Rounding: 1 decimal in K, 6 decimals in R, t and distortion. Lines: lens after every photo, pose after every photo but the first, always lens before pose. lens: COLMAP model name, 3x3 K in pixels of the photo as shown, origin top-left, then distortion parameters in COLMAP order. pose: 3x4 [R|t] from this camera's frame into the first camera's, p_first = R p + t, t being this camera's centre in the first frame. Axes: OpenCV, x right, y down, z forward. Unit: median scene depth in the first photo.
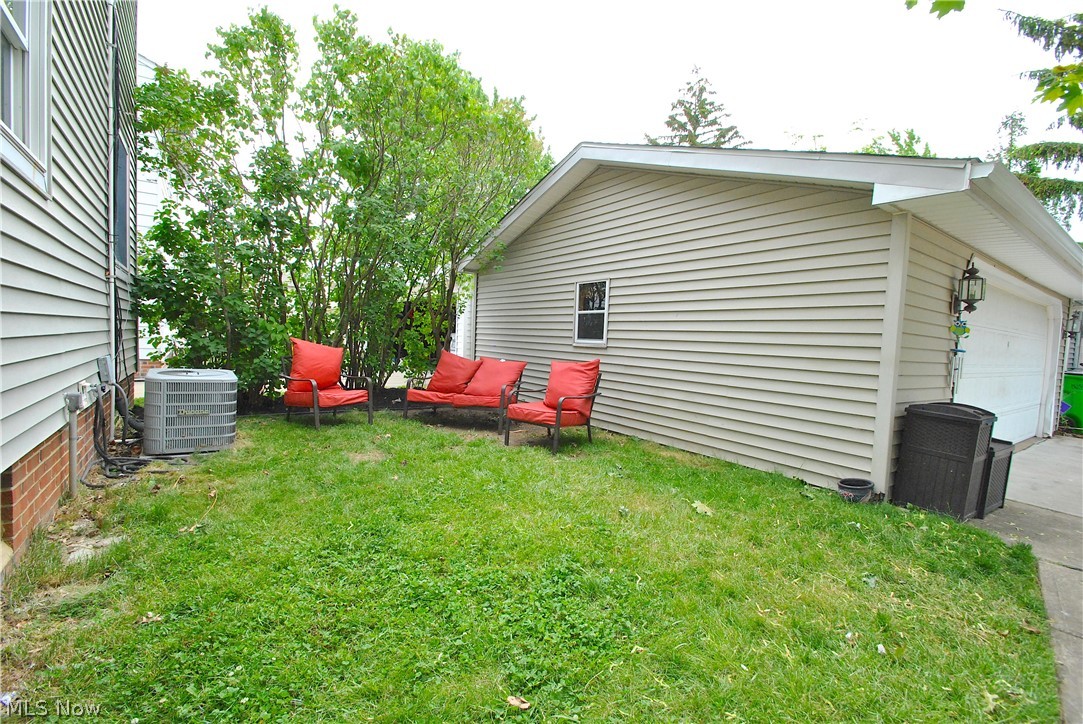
lens RADIAL K [[476.4, 0, 541.5], [0, 476.4, 362.0], [0, 0, 1]] dist [0.012280, -0.015624]
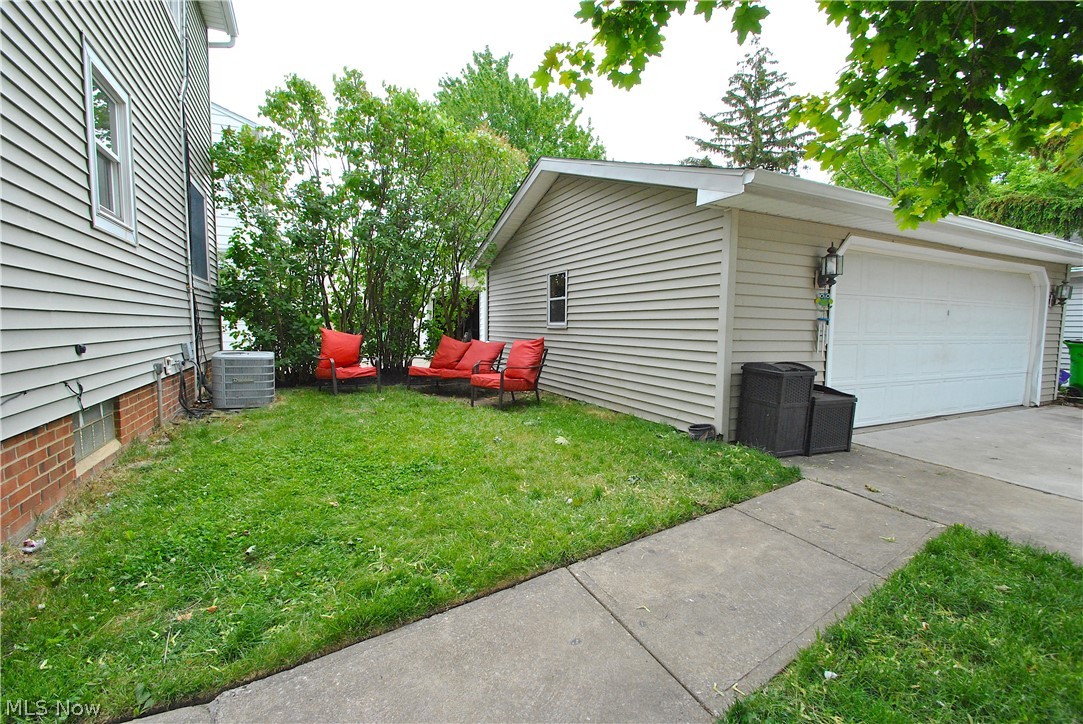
lens RADIAL K [[476.4, 0, 541.5], [0, 476.4, 362.0], [0, 0, 1]] dist [0.012280, -0.015624]
pose [[0.985815, -0.019708, -0.166677, 0.274190], [0.023462, 0.999513, 0.020587, 0.028227], [0.166190, -0.024205, 0.985797, -0.186803]]
